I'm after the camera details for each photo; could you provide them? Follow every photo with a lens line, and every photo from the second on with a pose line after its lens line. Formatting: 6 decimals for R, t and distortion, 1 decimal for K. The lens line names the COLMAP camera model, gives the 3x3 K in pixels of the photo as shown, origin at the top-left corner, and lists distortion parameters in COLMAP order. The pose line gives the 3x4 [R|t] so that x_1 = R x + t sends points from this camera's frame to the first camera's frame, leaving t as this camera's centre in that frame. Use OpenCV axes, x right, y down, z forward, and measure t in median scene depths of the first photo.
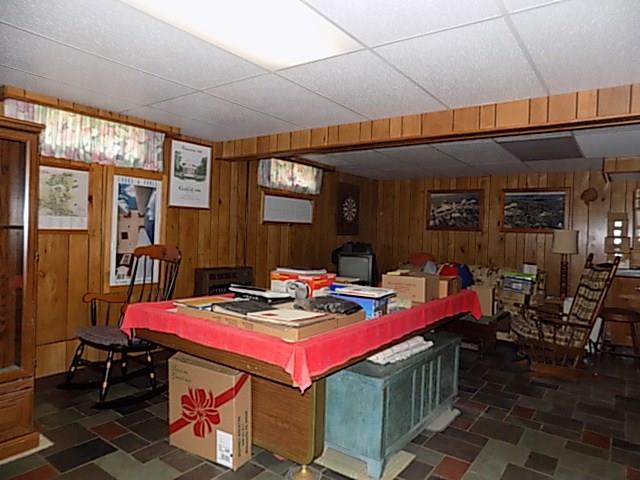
lens RADIAL K [[429.1, 0, 320.5], [0, 429.1, 240.3], [0, 0, 1]] dist [-0.039335, 0.030521]
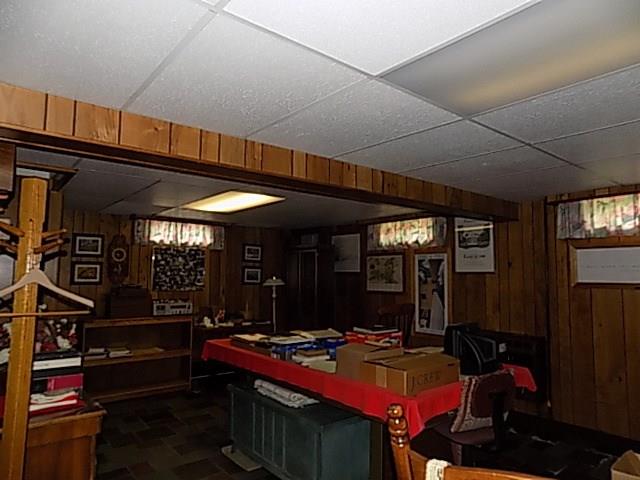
lens RADIAL K [[429.1, 0, 320.9], [0, 429.1, 239.2], [0, 0, 1]] dist [-0.039335, 0.030521]
pose [[-0.247436, -0.113056, -0.962286, 0.938295], [-0.033654, 0.993573, -0.108078, -0.032592], [0.968320, 0.005642, -0.249650, 0.970653]]
